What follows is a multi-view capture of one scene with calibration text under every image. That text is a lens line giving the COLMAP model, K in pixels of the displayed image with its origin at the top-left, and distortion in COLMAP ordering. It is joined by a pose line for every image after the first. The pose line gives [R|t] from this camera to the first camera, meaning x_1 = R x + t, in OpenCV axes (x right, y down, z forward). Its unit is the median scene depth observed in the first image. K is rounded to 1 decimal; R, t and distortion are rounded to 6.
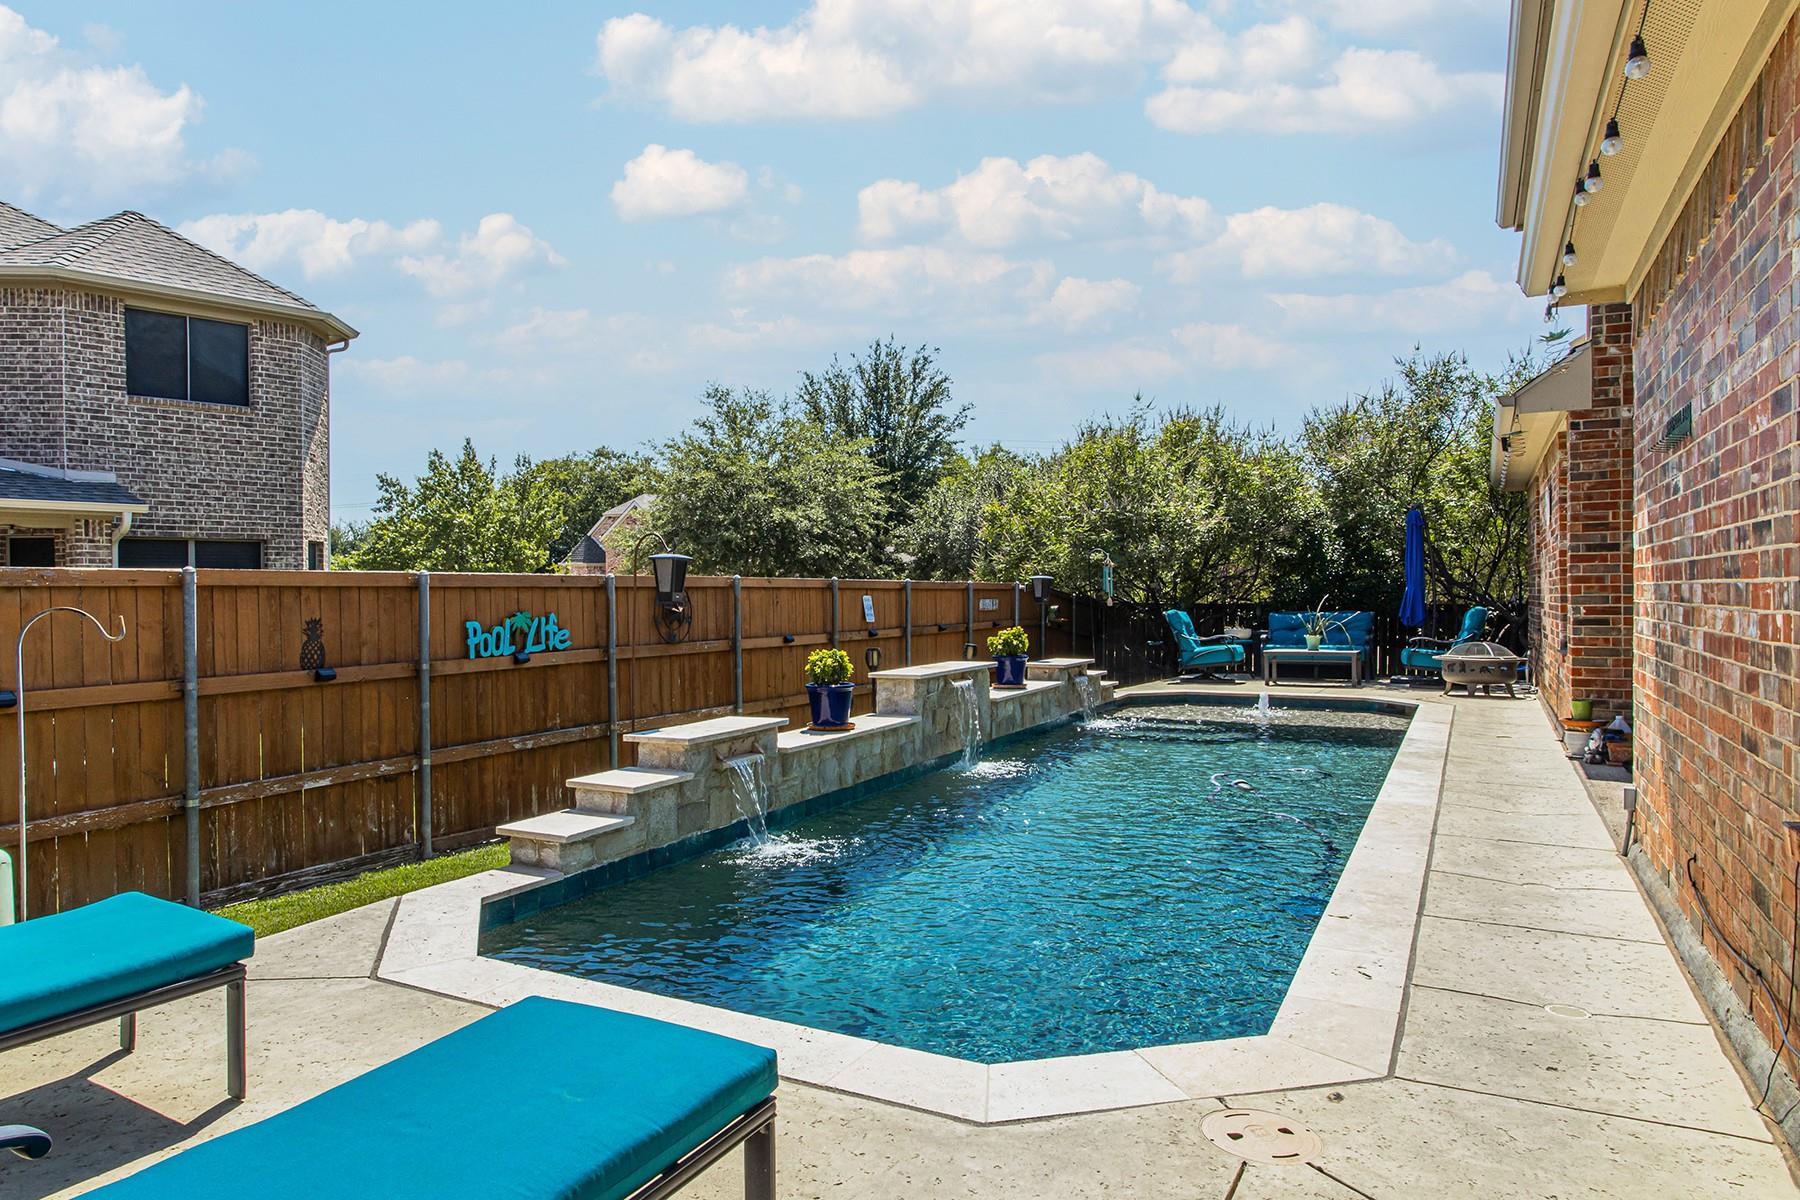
lens RADIAL K [[1178.1, 0, 896.7], [0, 1178.1, 597.2], [0, 0, 1]] dist [-0.009795, -0.001256]
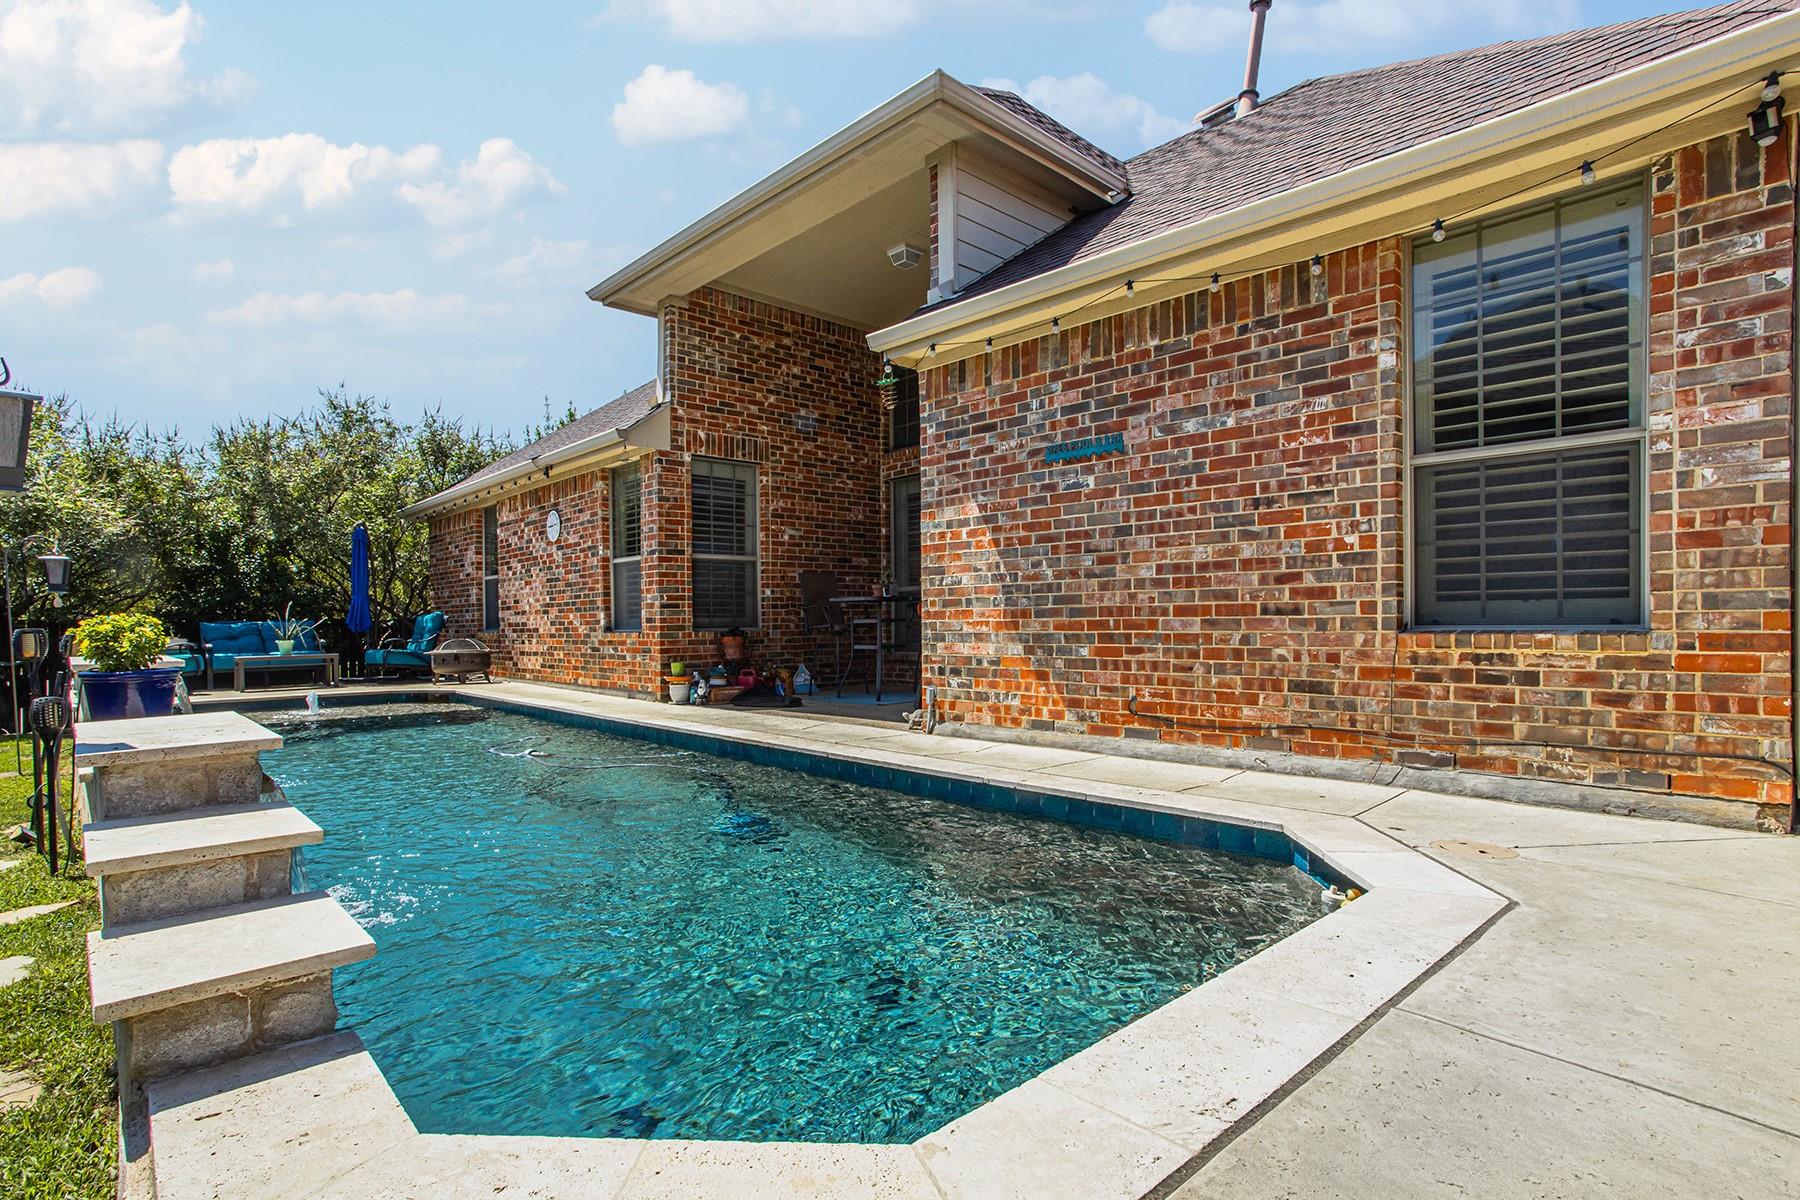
lens RADIAL K [[902.6, 0, 891.2], [0, 902.6, 614.0], [0, 0, 1]] dist [-0.020944, 0.001429]
pose [[0.341731, 0.000574, 0.939798, -0.310036], [0.024066, 0.999667, -0.009362, 0.046645], [-0.939489, 0.025816, 0.341604, 0.398671]]
